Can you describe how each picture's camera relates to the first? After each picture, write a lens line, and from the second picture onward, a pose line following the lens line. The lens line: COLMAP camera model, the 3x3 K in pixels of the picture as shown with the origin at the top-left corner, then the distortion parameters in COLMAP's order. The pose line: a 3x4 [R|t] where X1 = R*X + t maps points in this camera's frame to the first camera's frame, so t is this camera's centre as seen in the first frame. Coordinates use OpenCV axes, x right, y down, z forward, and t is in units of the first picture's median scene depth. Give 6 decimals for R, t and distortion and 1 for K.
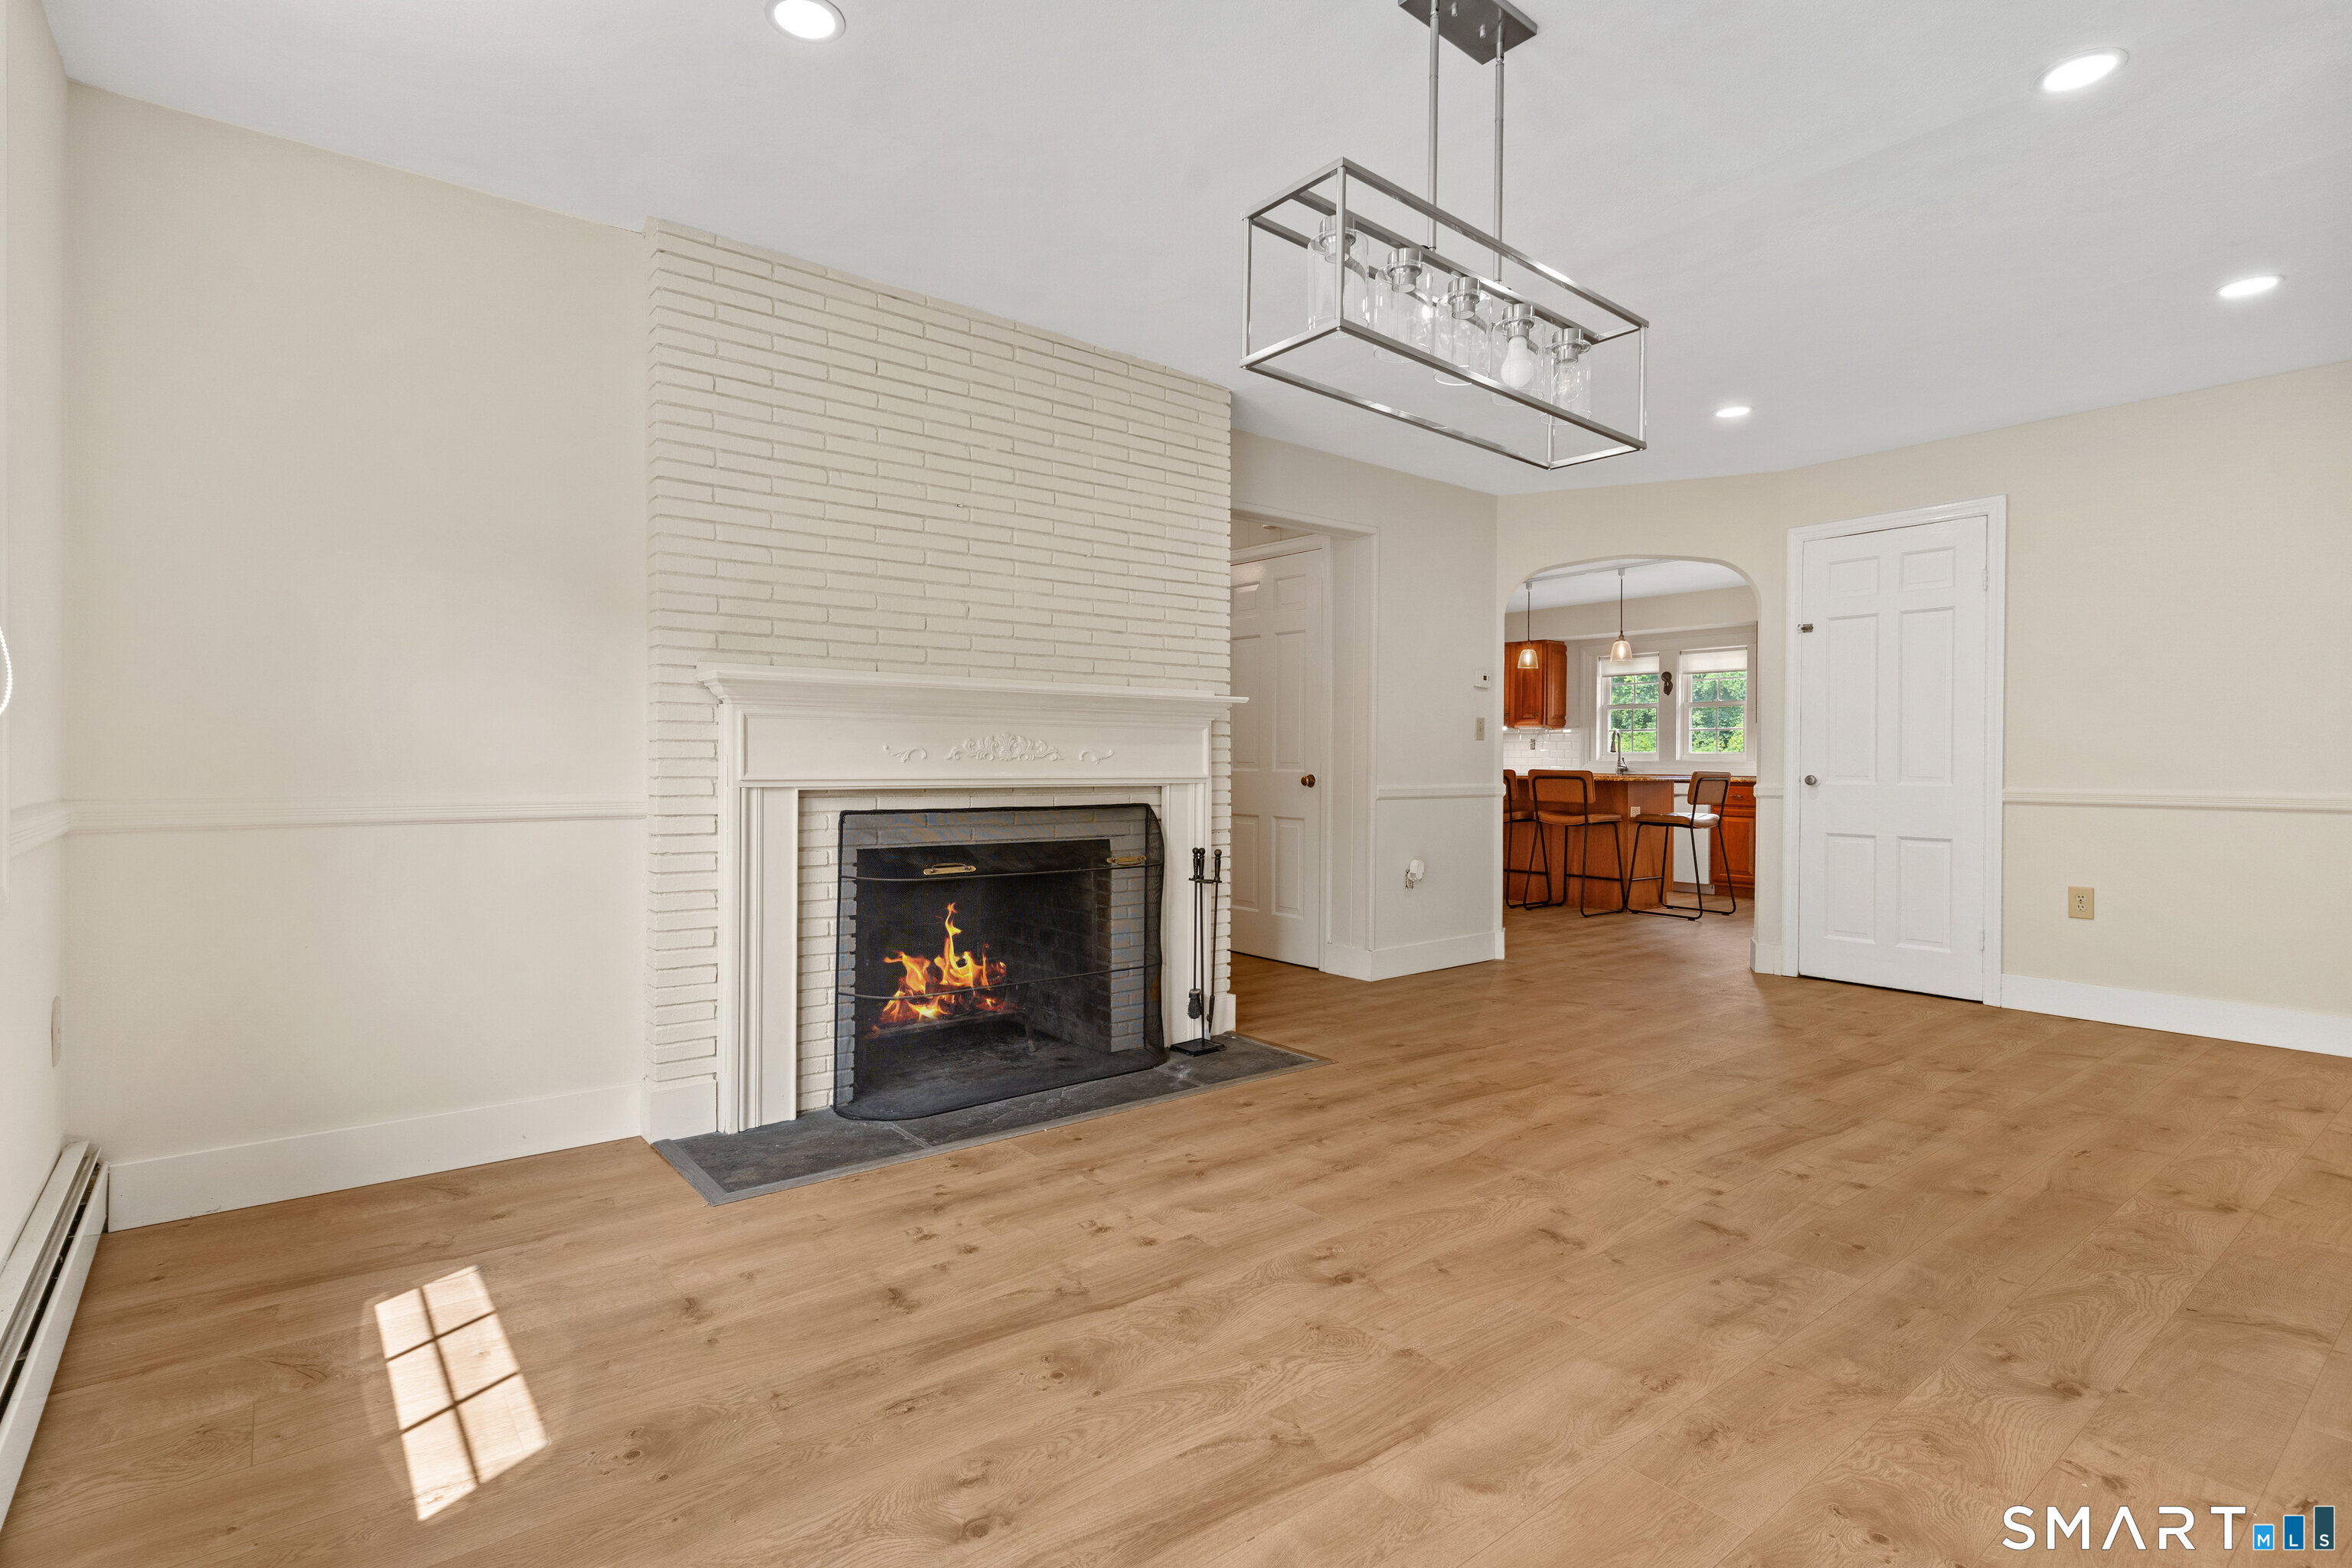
lens RADIAL K [[1125.3, 0, 1155.2], [0, 1125.3, 762.4], [0, 0, 1]] dist [0.000804, 0.000864]
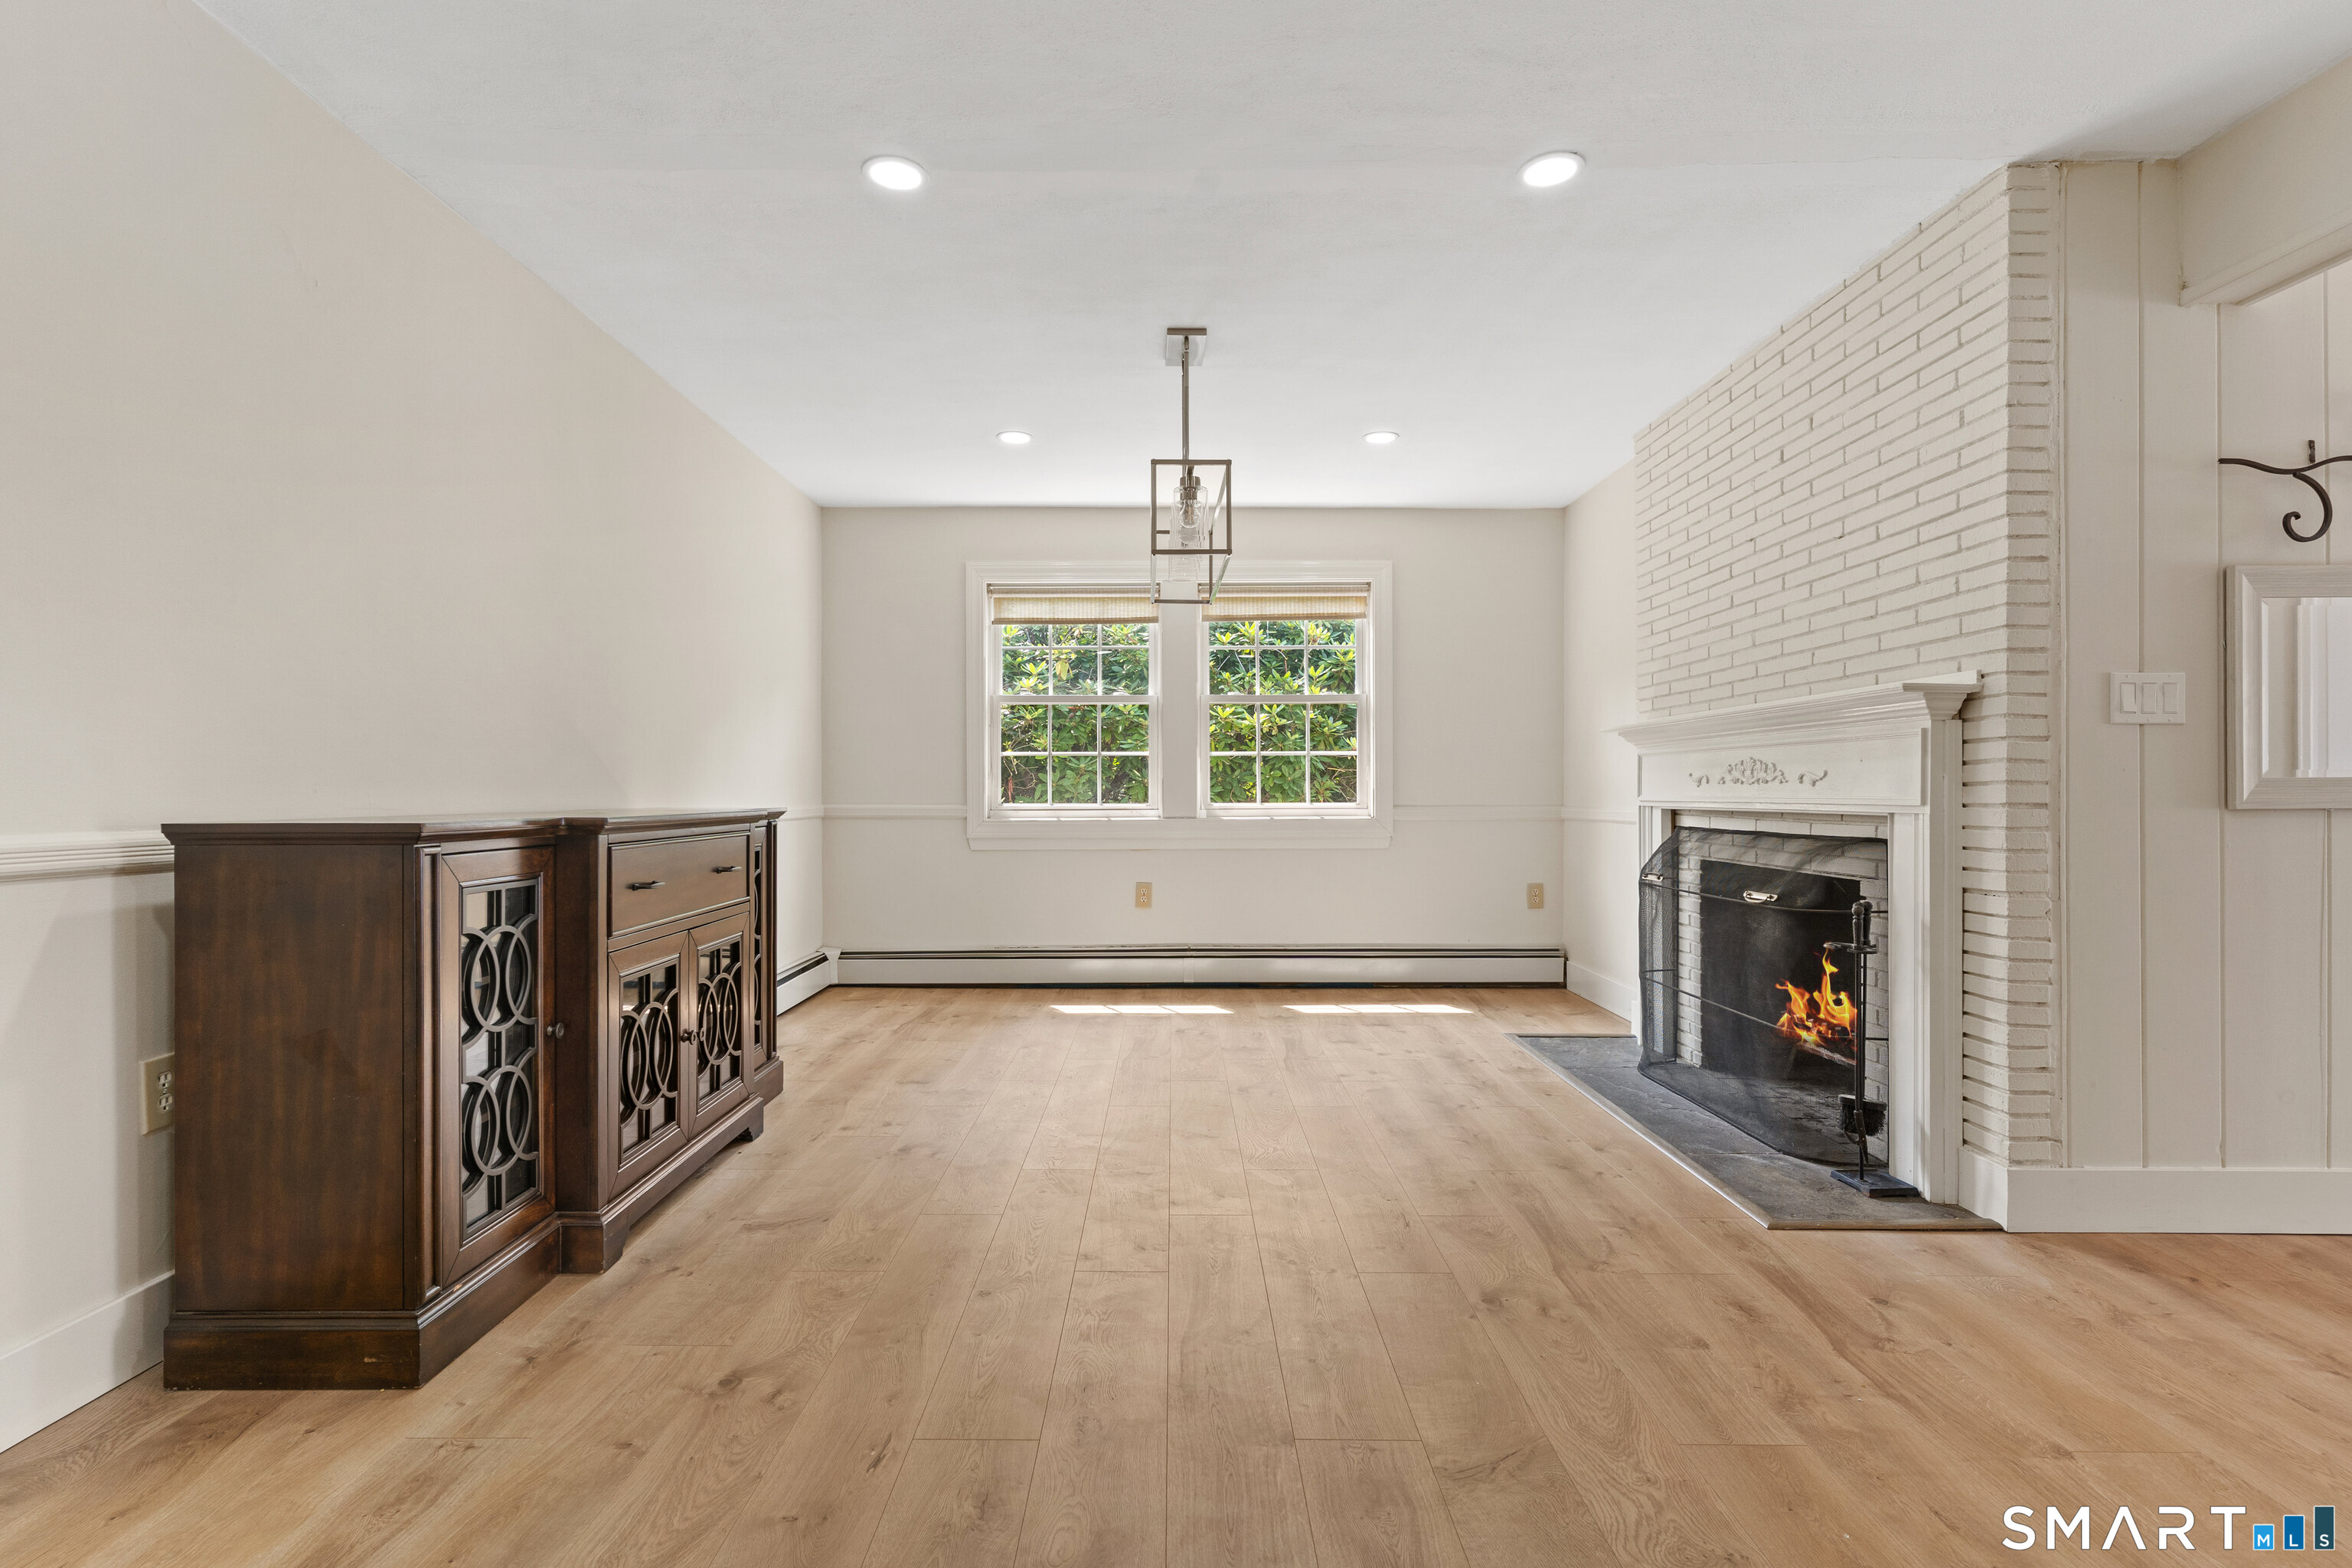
lens RADIAL K [[1125.3, 0, 1154.4], [0, 1125.3, 796.4], [0, 0, 1]] dist [0.000804, 0.000864]
pose [[-0.623419, -0.003061, -0.781882, 1.030615], [-0.000405, 0.999993, -0.003592, 0.012973], [0.781888, -0.001922, -0.623416, 1.276165]]
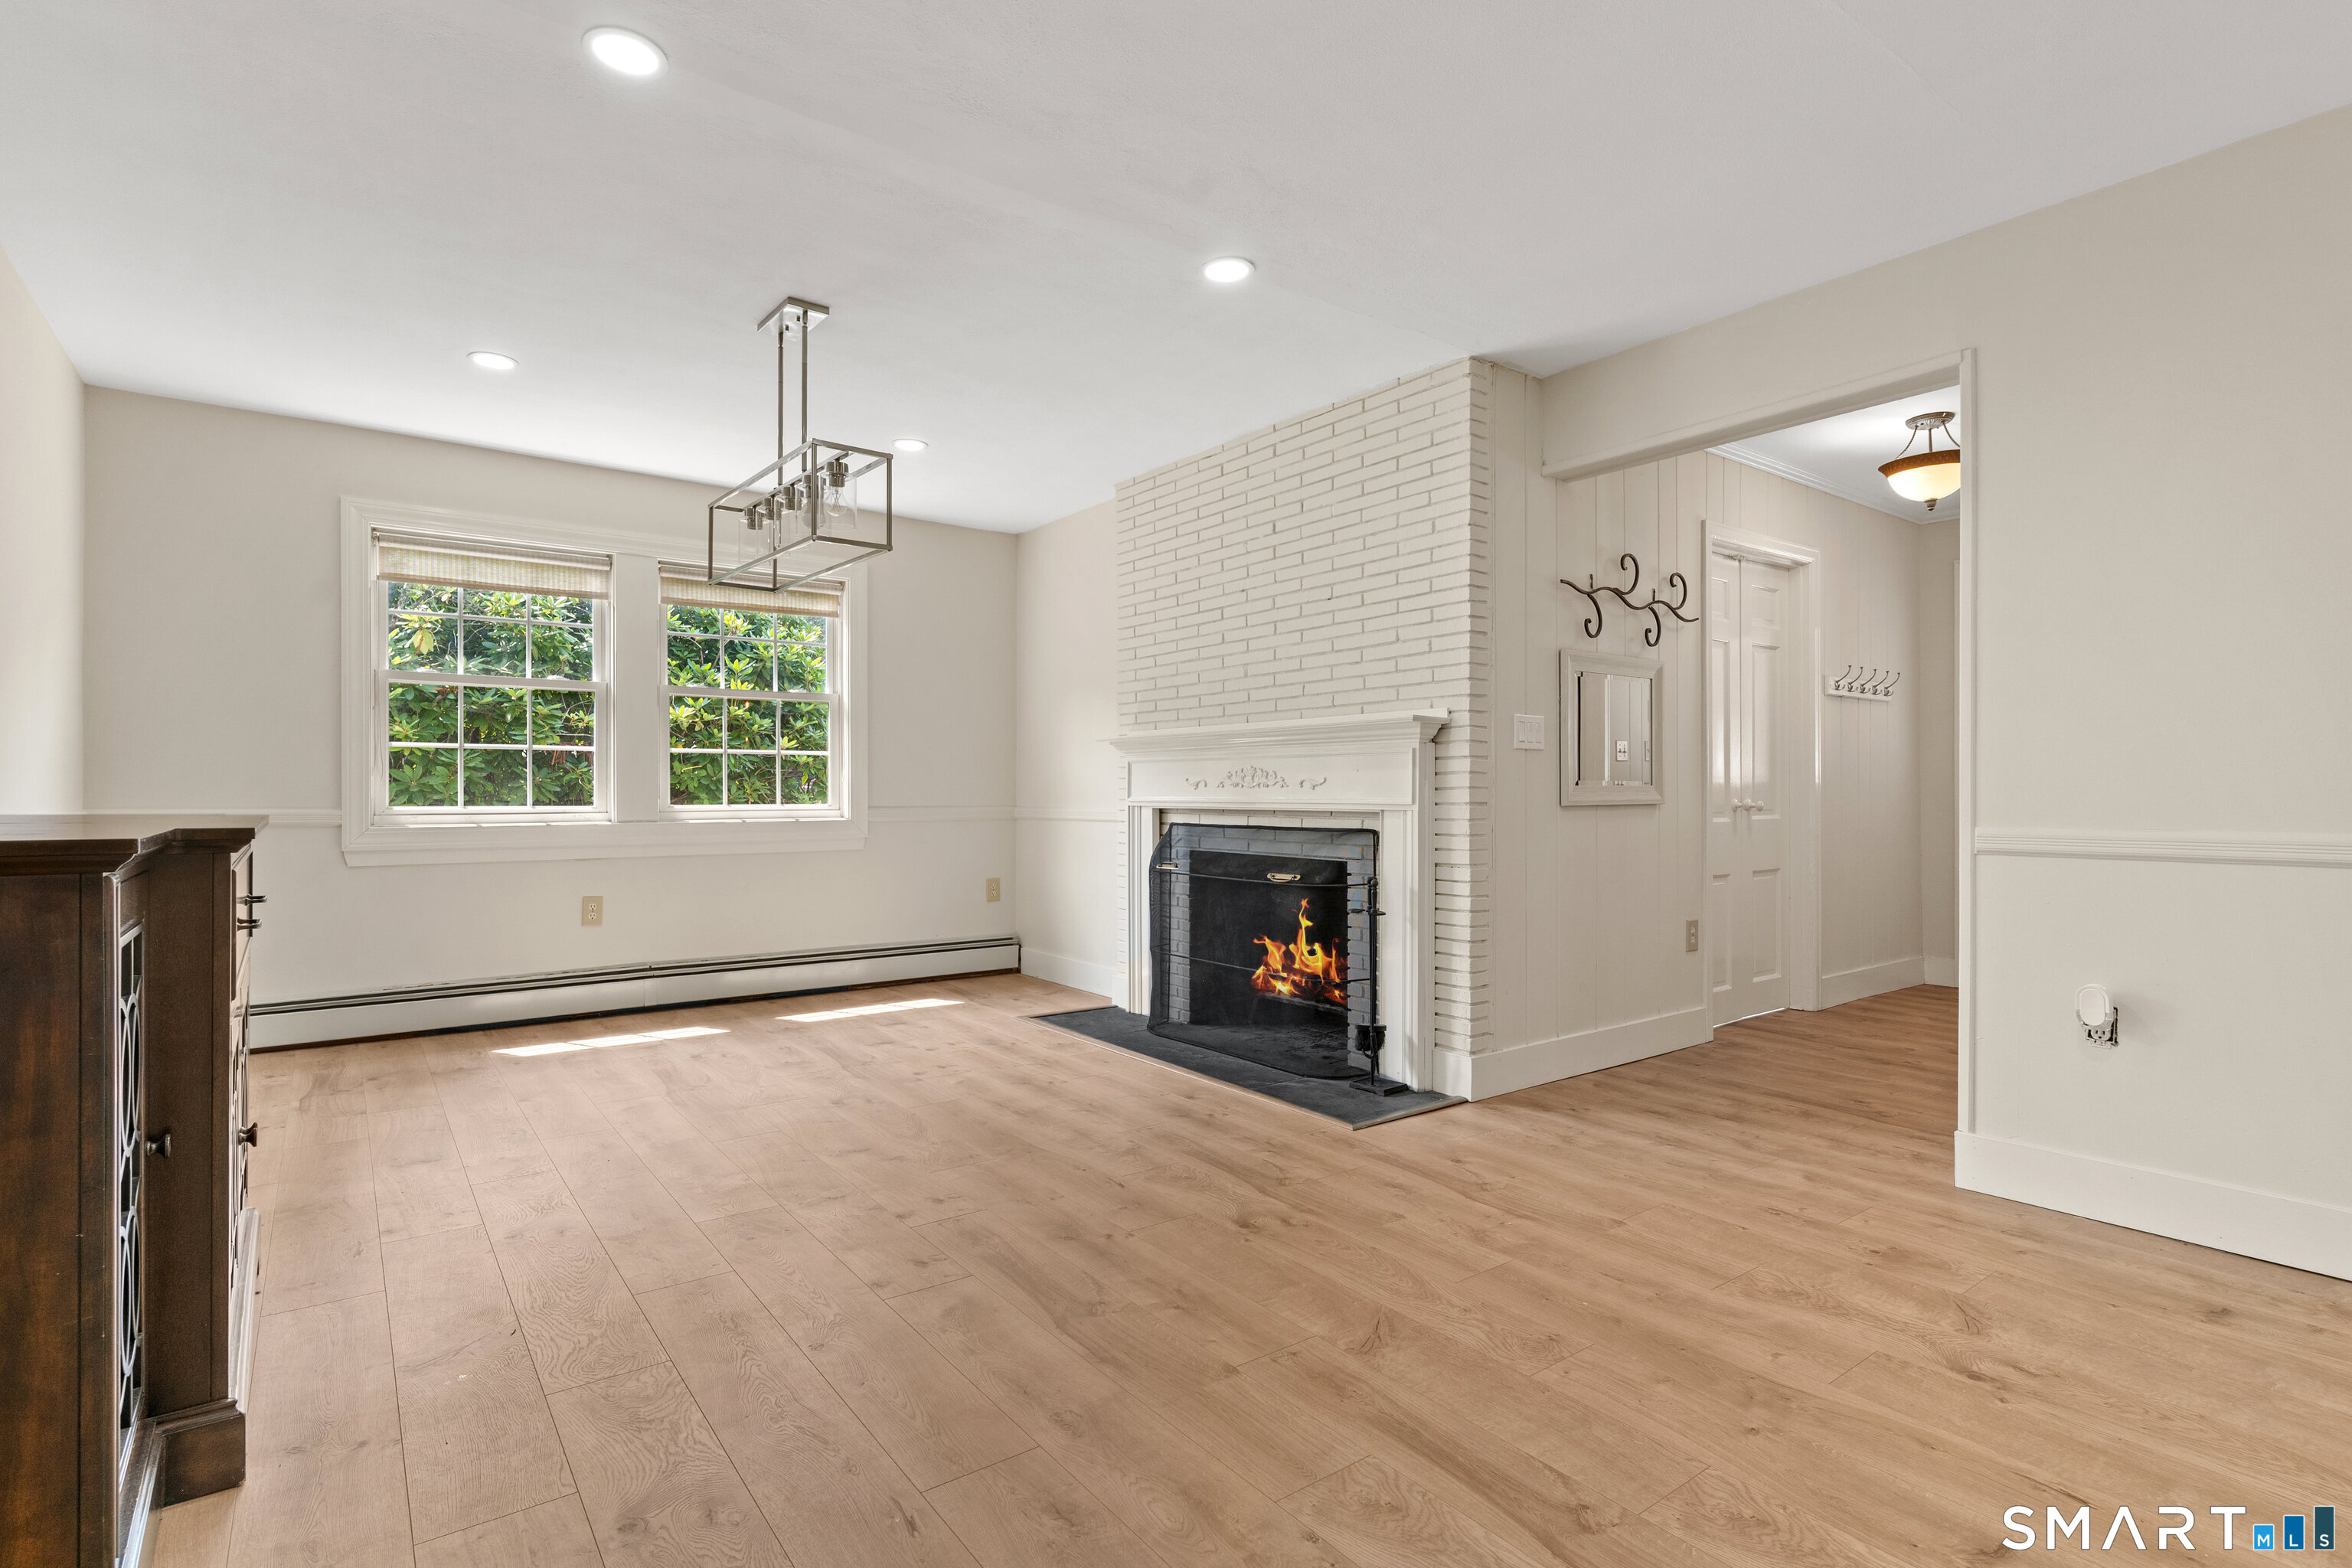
lens RADIAL K [[1125.3, 0, 1160.9], [0, 1125.3, 792.6], [0, 0, 1]] dist [0.000804, 0.000864]
pose [[-0.027525, -0.007131, -0.999596, 1.169746], [0.001899, 0.999972, -0.007186, 0.012513], [0.999619, -0.002096, -0.027511, 0.987239]]
